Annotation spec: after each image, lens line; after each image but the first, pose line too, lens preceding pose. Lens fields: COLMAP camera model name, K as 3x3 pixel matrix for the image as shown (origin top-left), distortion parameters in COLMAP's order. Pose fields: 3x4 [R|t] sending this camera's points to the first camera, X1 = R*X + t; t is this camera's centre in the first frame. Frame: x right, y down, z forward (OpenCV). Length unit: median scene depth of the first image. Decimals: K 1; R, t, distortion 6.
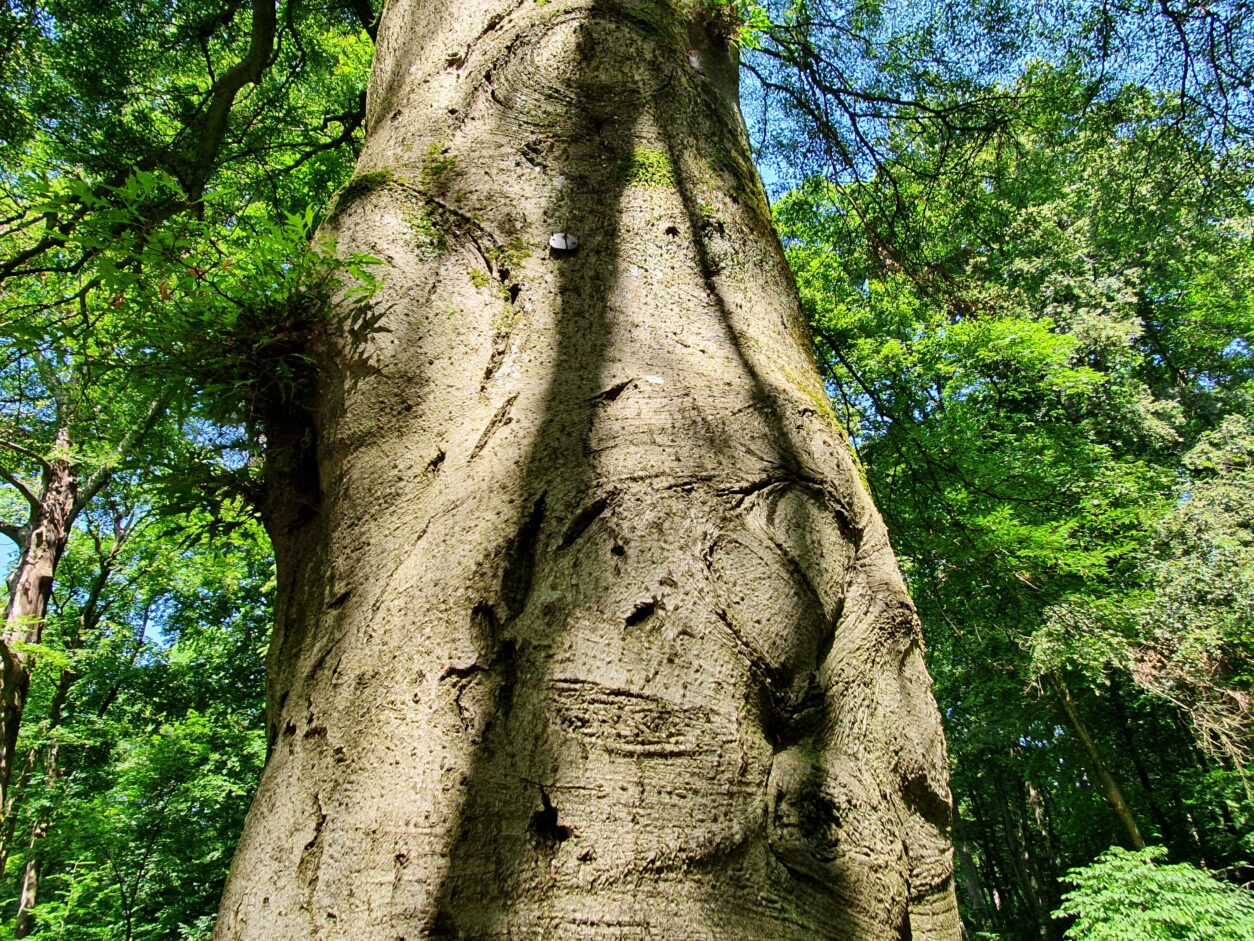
lens RADIAL K [[843.4, 0, 633.3], [0, 843.4, 466.1], [0, 0, 1]] dist [0.006285, 0.003721]
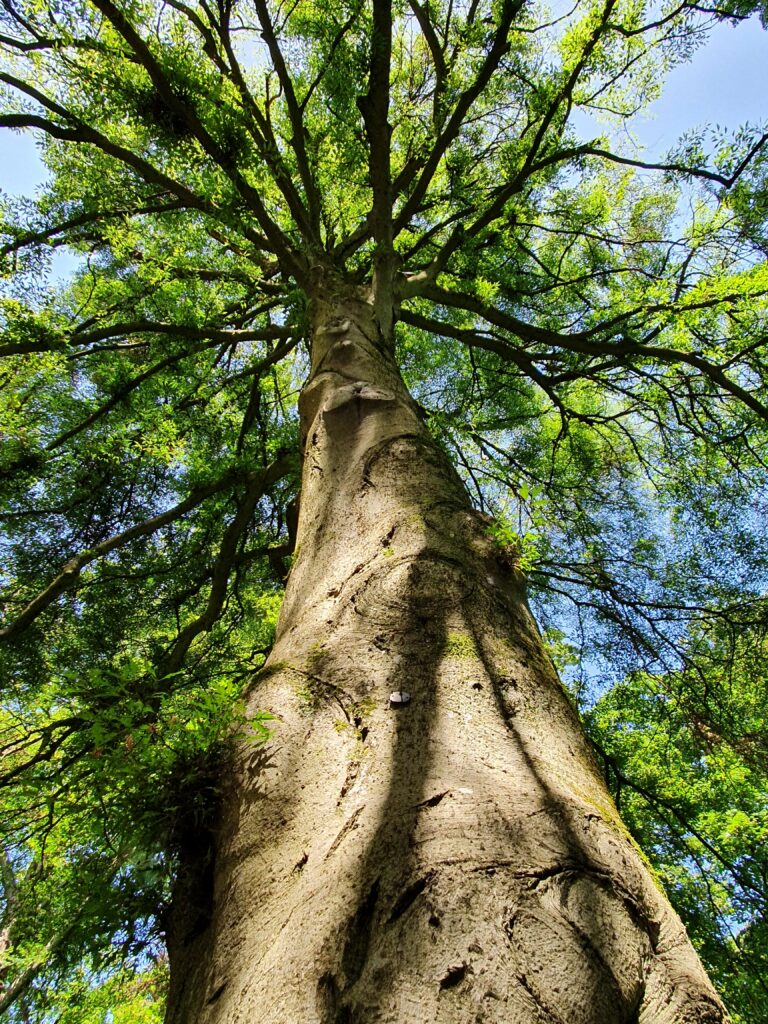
lens RADIAL K [[688.7, 0, 385.2], [0, 688.7, 508.0], [0, 0, 1]] dist [0.006285, 0.003721]
pose [[0.987993, -0.093259, -0.123181, 0.063433], [0.010351, 0.835441, -0.549483, 0.101463], [0.154154, 0.541610, 0.826375, -0.130119]]
